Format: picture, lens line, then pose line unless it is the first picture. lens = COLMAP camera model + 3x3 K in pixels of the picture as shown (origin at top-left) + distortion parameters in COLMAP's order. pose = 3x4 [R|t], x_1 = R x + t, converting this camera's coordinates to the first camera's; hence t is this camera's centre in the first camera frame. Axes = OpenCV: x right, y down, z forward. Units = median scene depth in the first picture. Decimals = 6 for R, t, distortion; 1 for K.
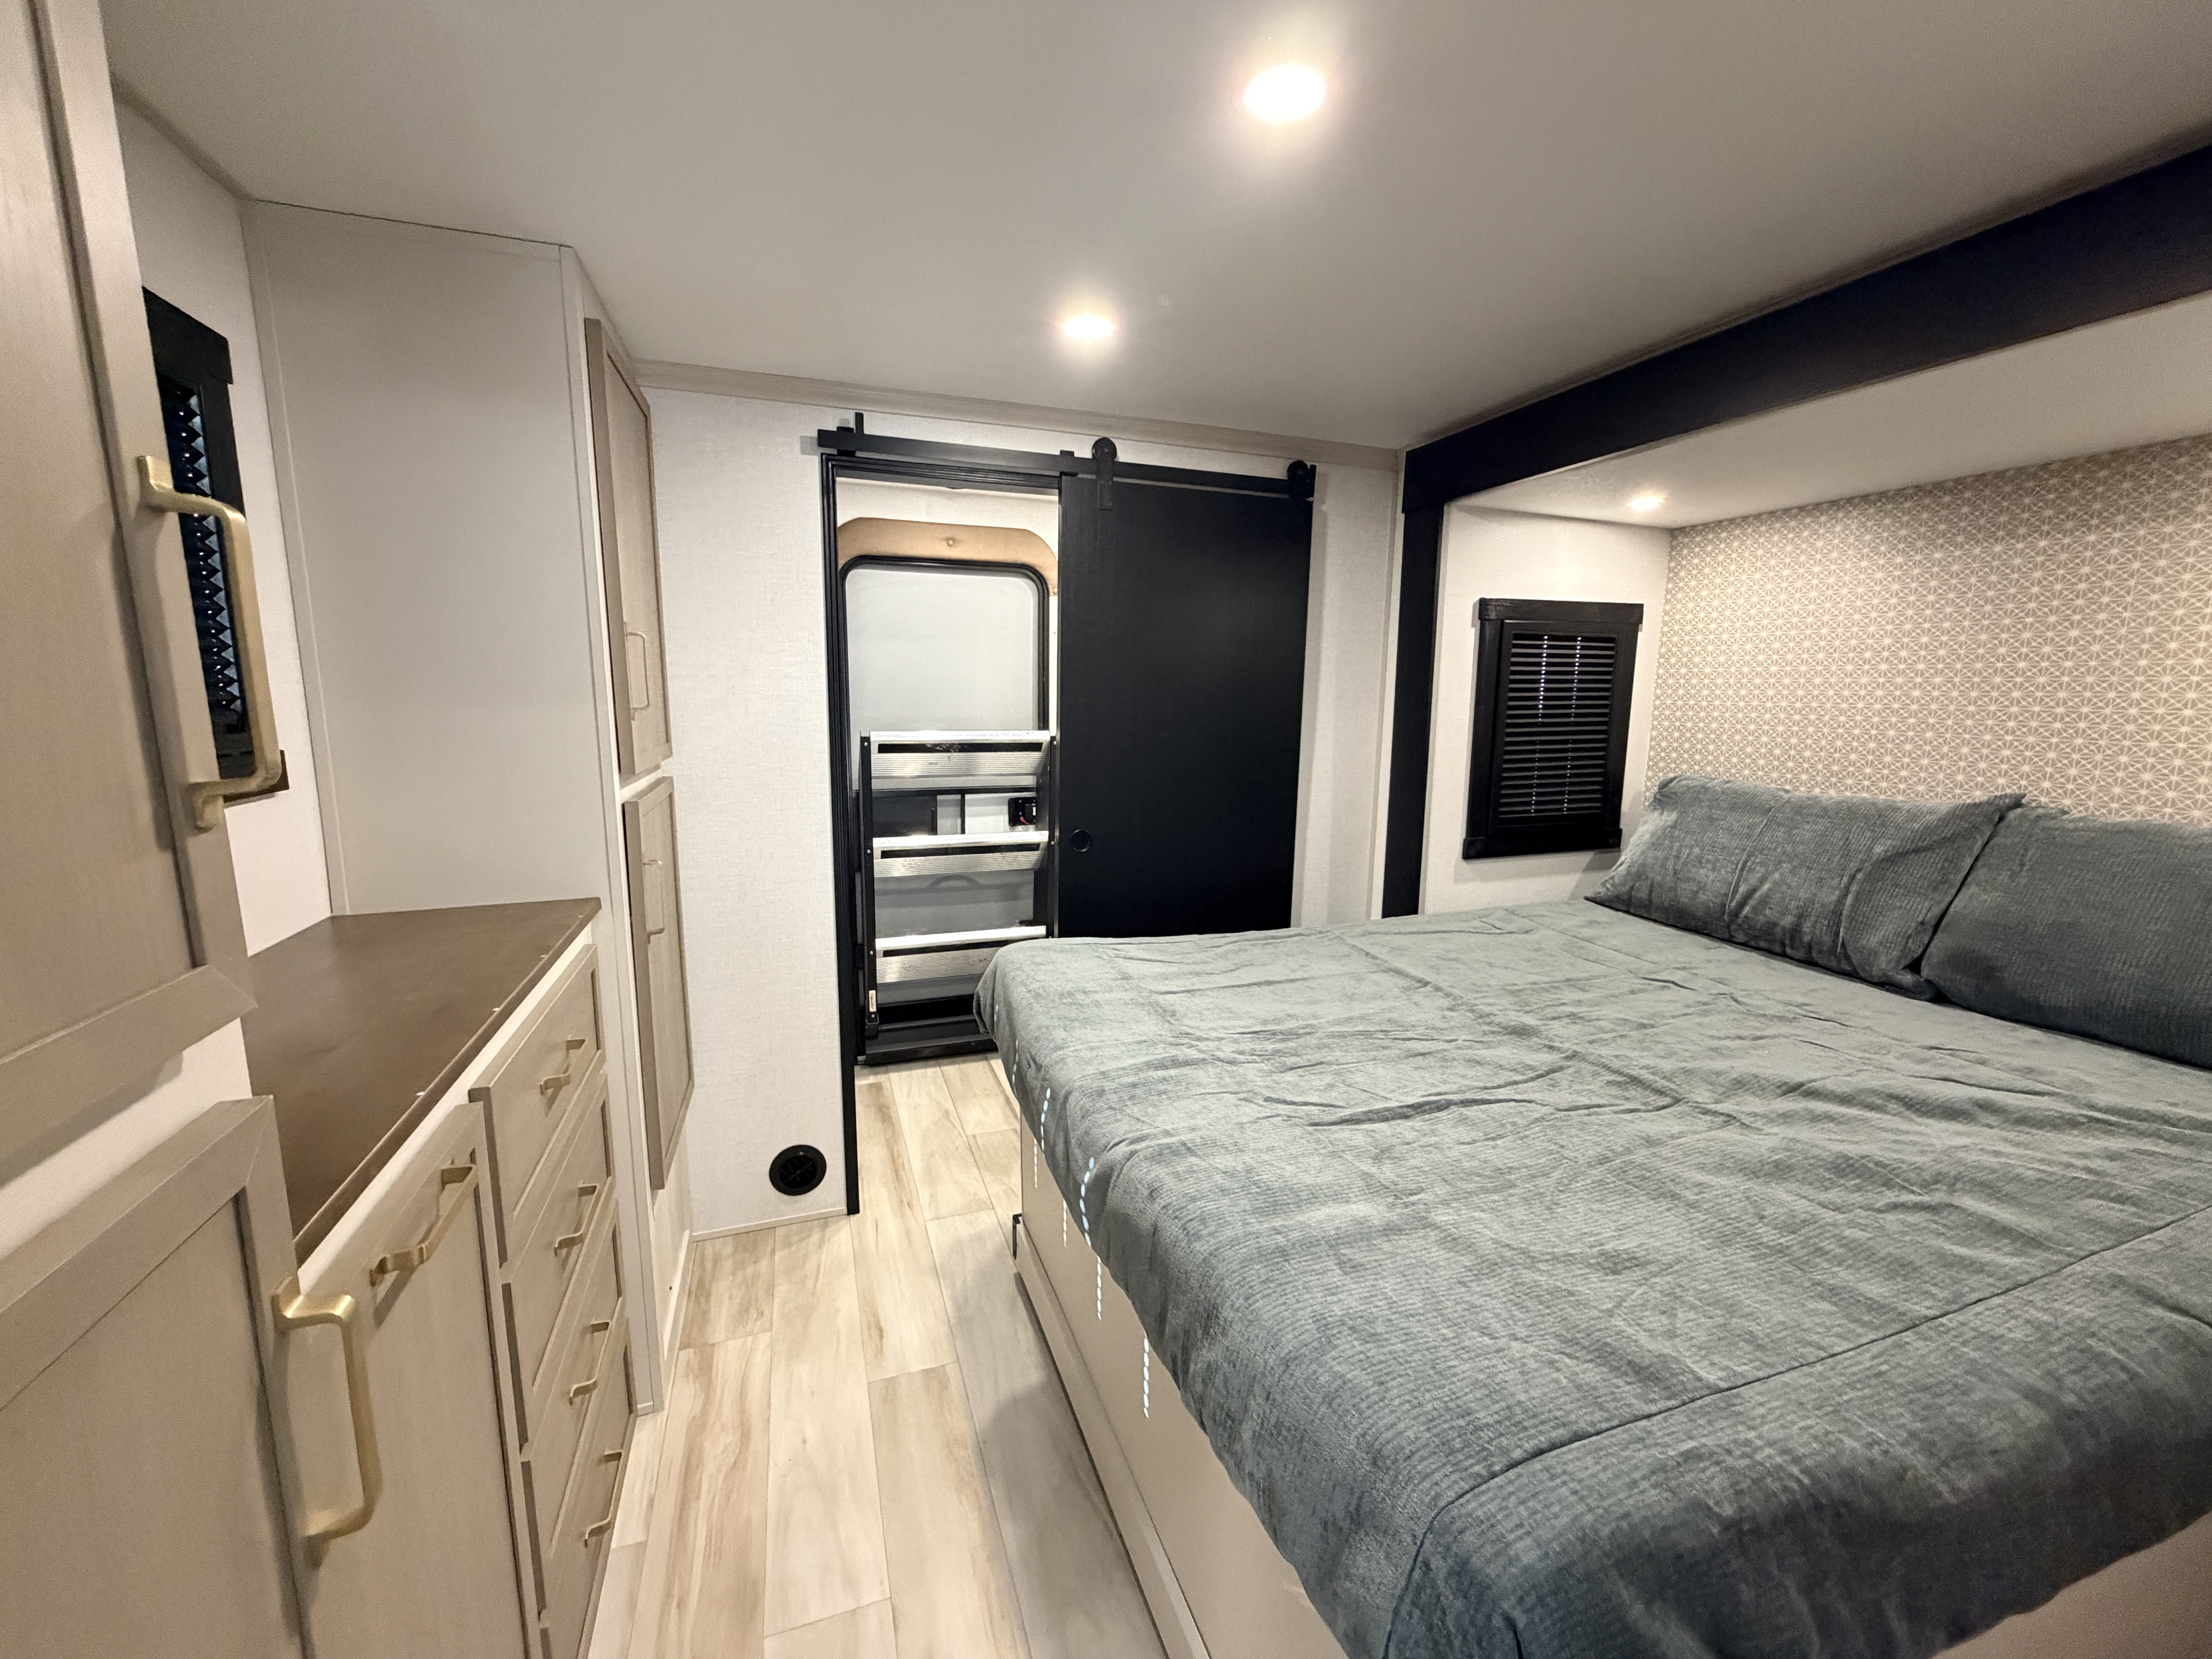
lens RADIAL K [[881.8, 0, 1109.8], [0, 881.8, 832.9], [0, 0, 1]] dist [0.000949, -0.000015]
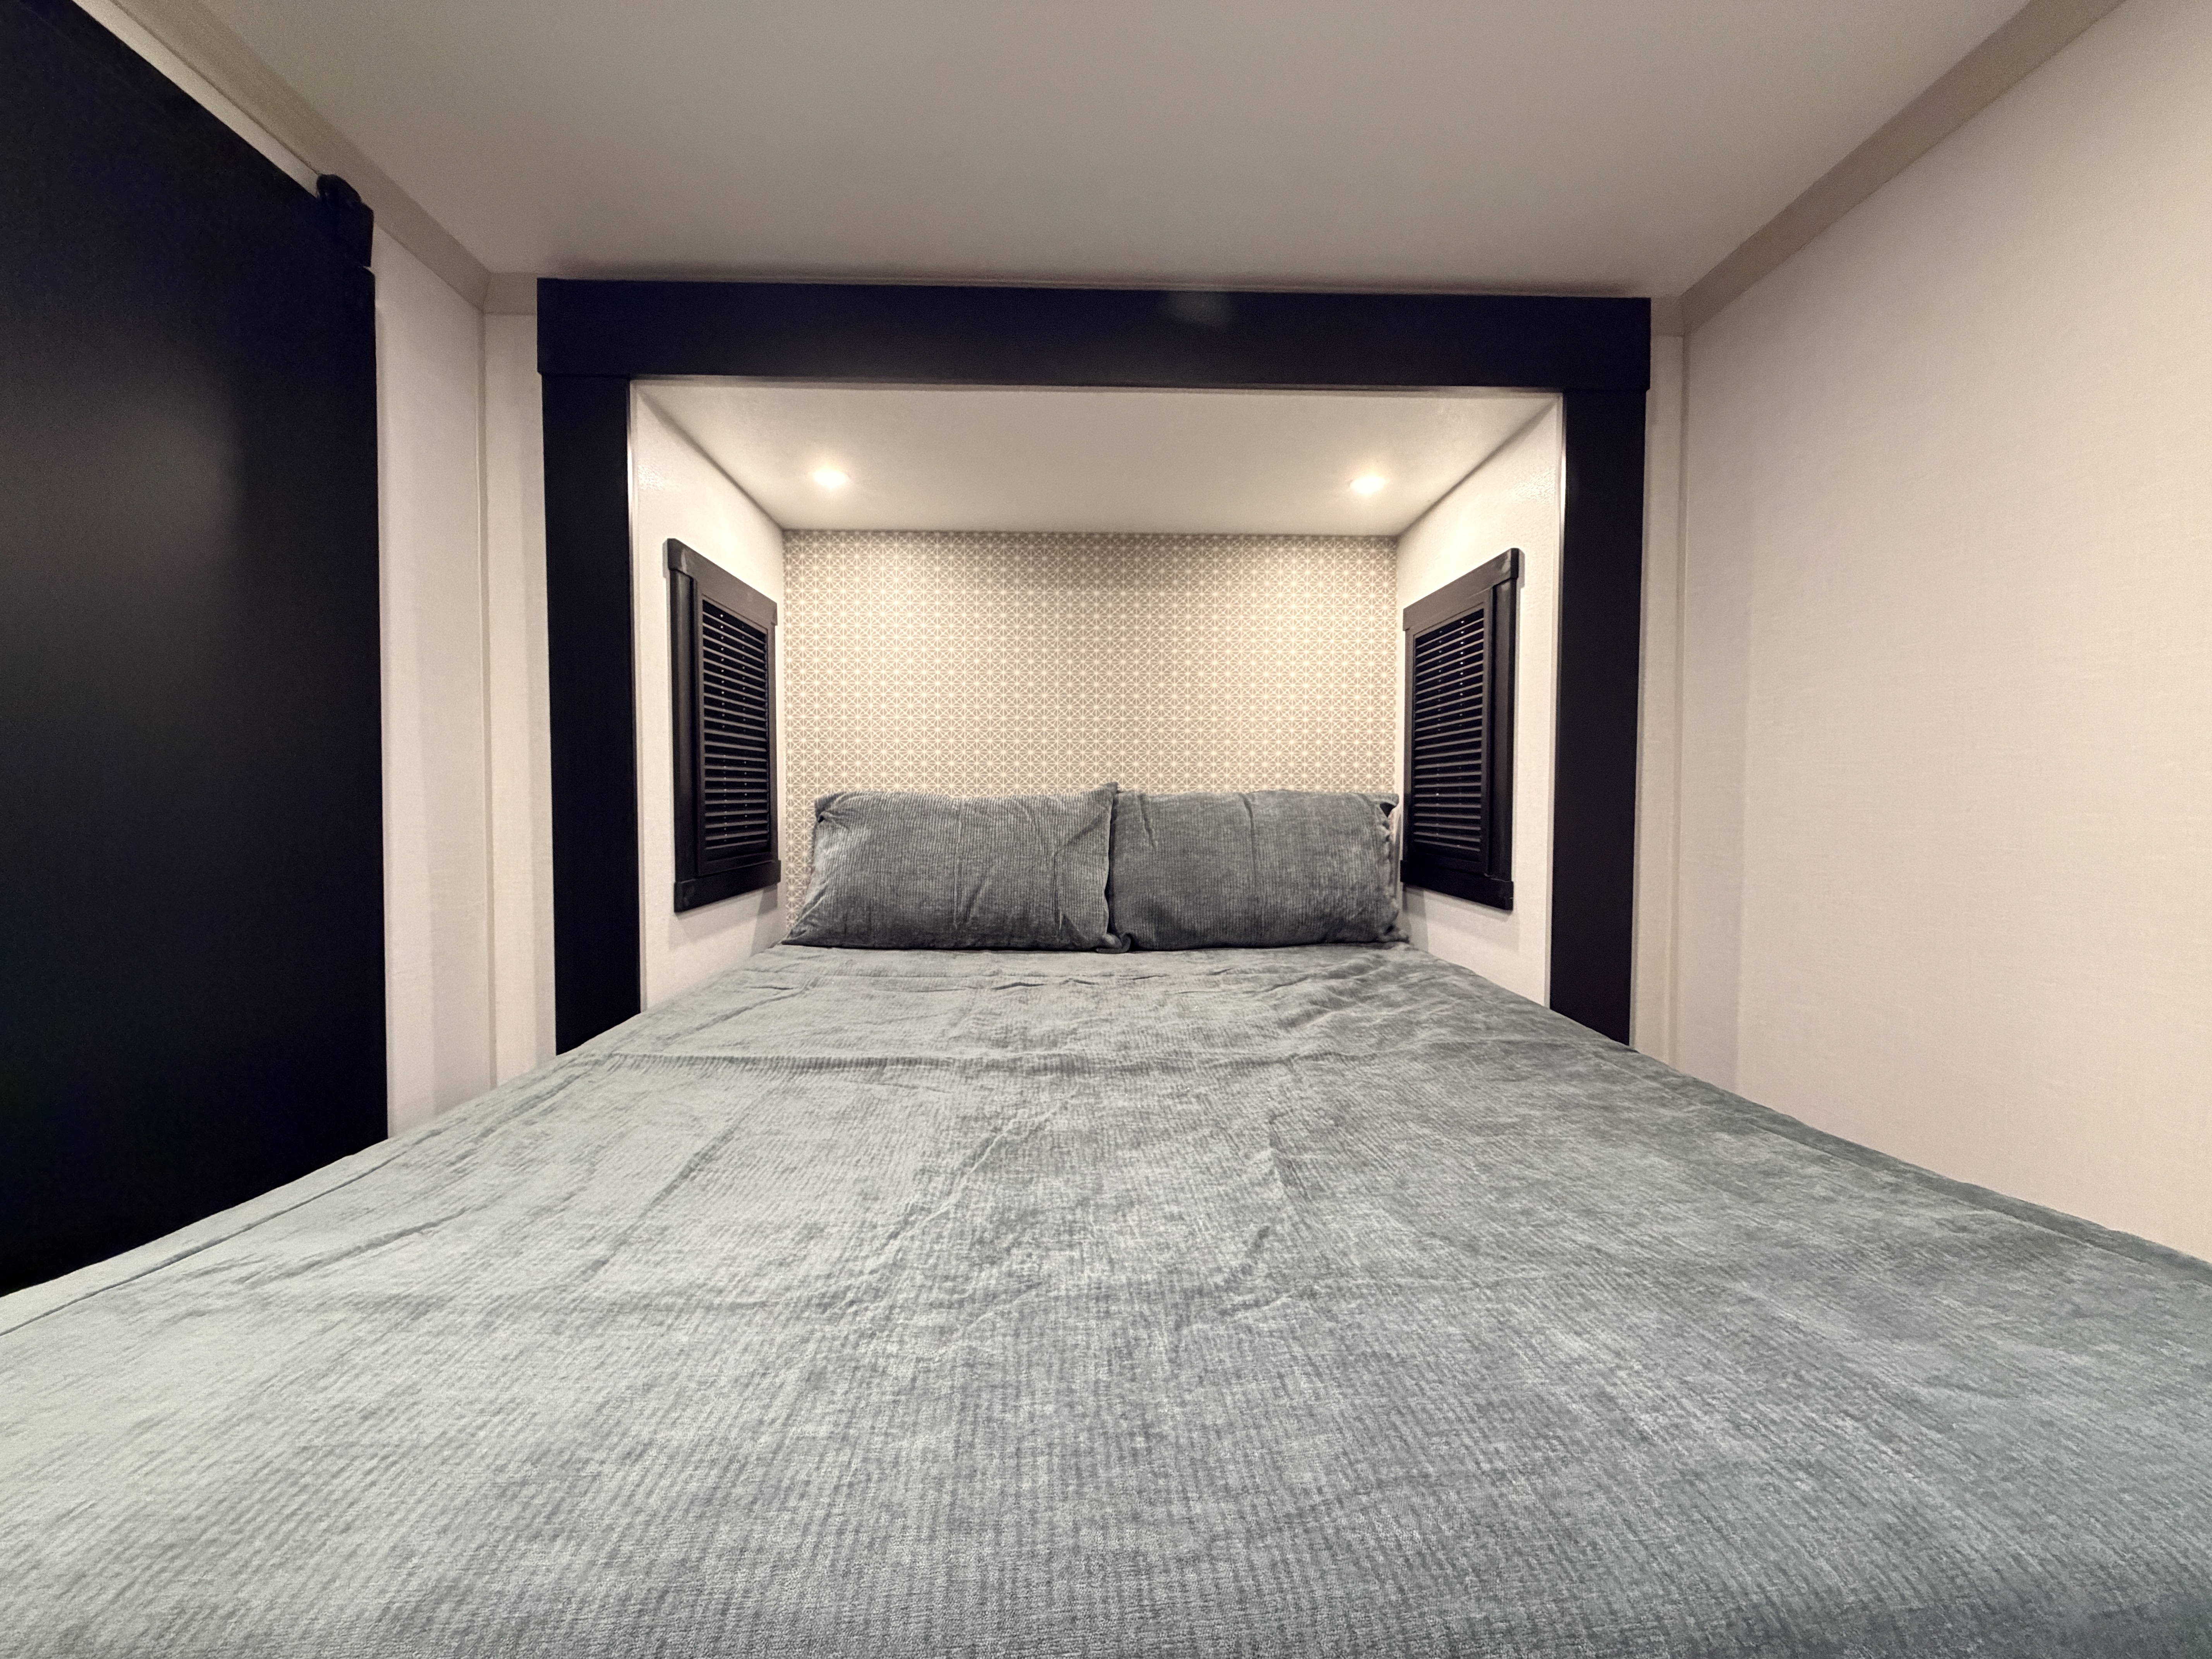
lens RADIAL K [[881.8, 0, 1122.3], [0, 881.8, 832.3], [0, 0, 1]] dist [0.000949, -0.000015]
pose [[0.305183, -0.047507, 0.951108, -0.168588], [0.157096, 0.987583, -0.001078, 0.026760], [-0.939247, 0.149744, 0.308857, 0.522553]]
